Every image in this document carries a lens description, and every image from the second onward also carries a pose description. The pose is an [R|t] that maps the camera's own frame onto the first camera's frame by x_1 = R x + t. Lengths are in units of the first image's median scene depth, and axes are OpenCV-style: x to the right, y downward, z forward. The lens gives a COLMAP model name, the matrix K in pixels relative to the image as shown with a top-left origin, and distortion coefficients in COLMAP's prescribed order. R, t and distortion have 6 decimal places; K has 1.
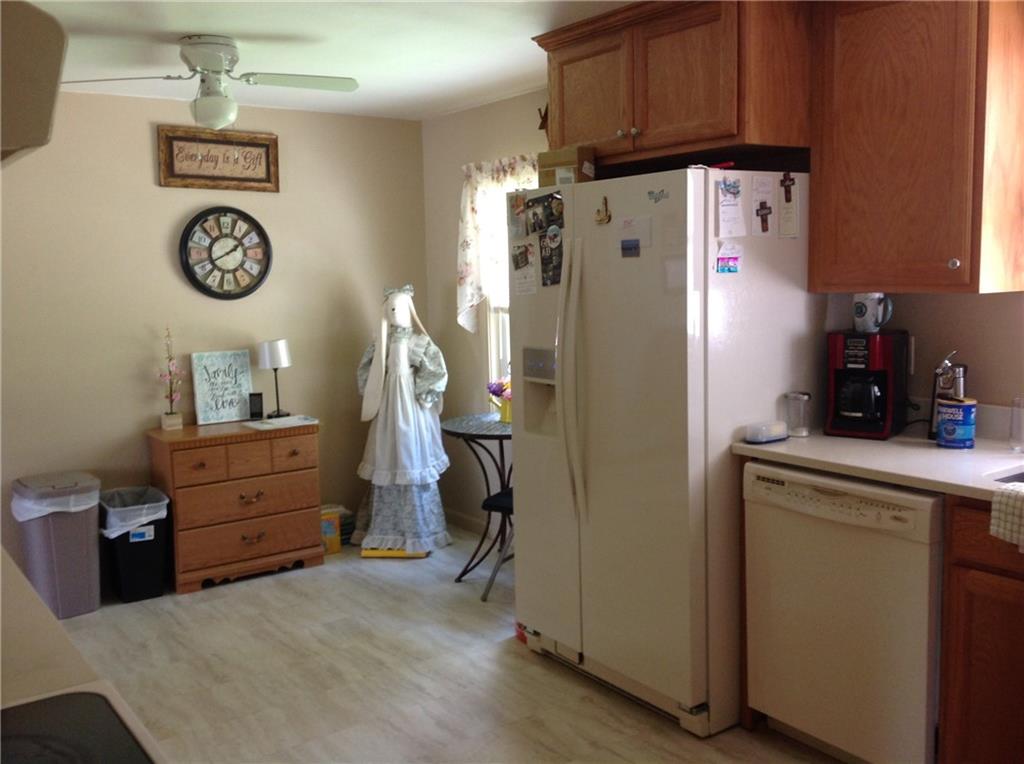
lens RADIAL K [[1000.1, 0, 512.0], [0, 1000.1, 382.0], [0, 0, 1]] dist [0.212791, -0.358226]
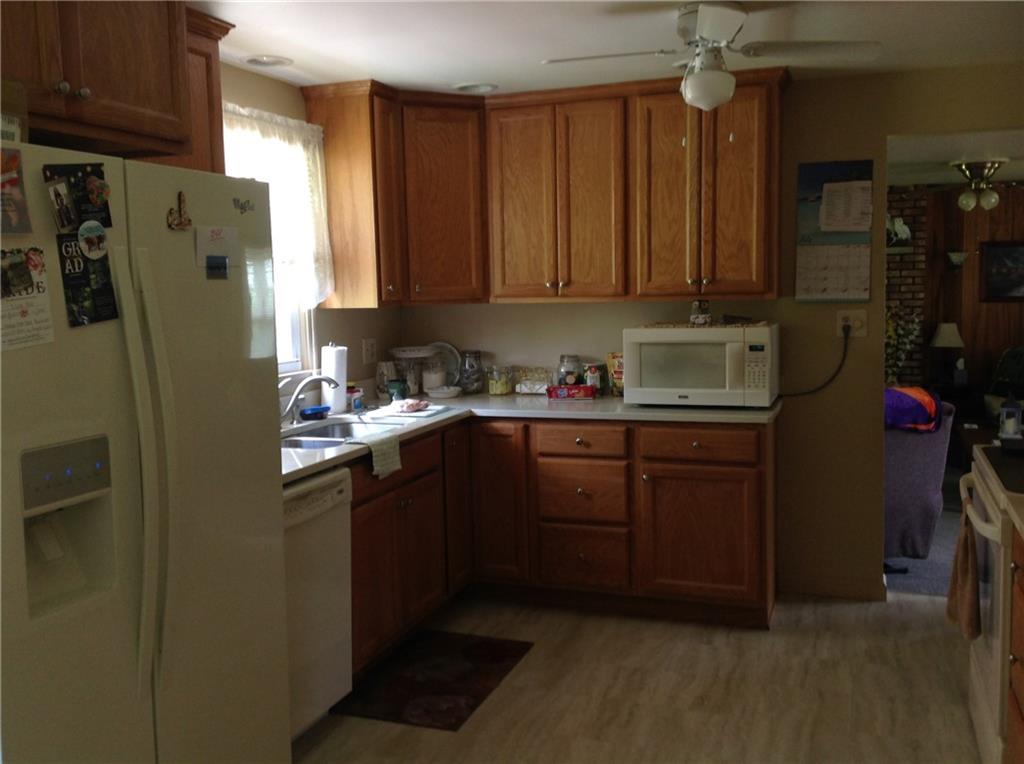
lens RADIAL K [[1000.1, 0, 512.0], [0, 1000.1, 382.0], [0, 0, 1]] dist [0.212791, -0.358226]
pose [[-0.582473, -0.045834, 0.811557, -0.574927], [0.129952, 0.980316, 0.148634, -0.120155], [-0.802395, 0.192039, -0.565052, 1.146456]]
